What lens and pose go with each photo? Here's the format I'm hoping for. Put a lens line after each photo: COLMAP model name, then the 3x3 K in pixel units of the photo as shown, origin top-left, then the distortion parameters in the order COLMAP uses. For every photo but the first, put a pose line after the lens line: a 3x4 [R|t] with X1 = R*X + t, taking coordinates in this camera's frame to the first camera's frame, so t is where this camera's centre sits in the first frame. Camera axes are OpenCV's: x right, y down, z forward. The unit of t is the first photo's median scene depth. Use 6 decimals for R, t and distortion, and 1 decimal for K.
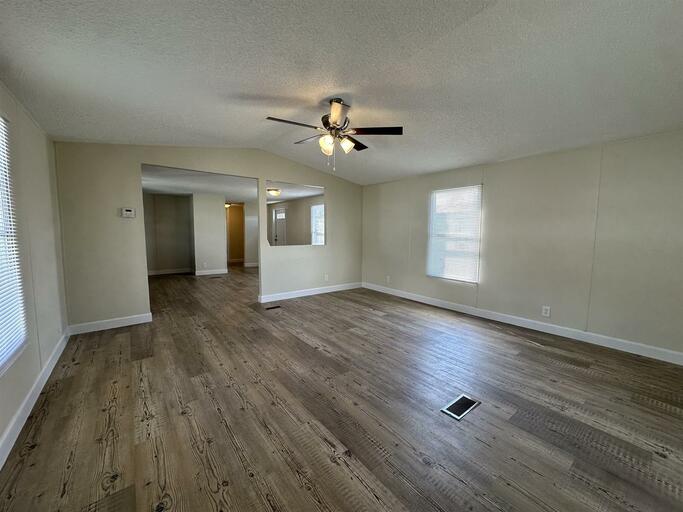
lens RADIAL K [[271.5, 0, 341.5], [0, 271.5, 256.0], [0, 0, 1]] dist [-0.000836, -0.000115]
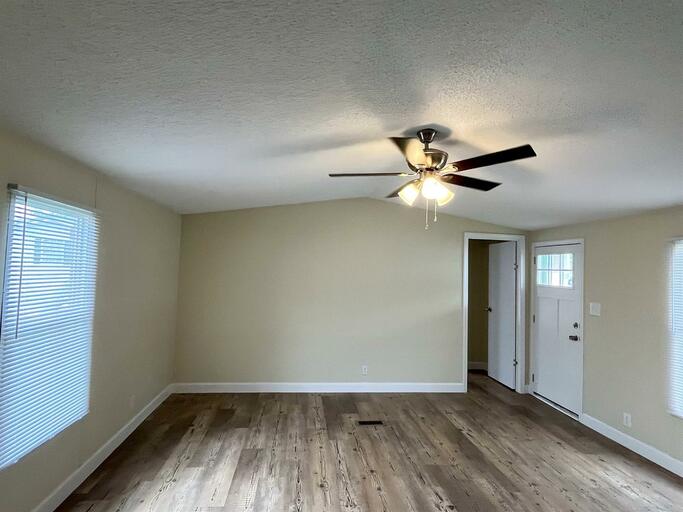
lens RADIAL K [[386.9, 0, 341.5], [0, 386.9, 256.0], [0, 0, 1]] dist [0.002505, 0.000957]
pose [[-0.846965, -0.017064, 0.531374, -0.329162], [0.004520, 0.999218, 0.039292, -0.271291], [-0.531629, 0.035681, -0.846225, 1.795301]]
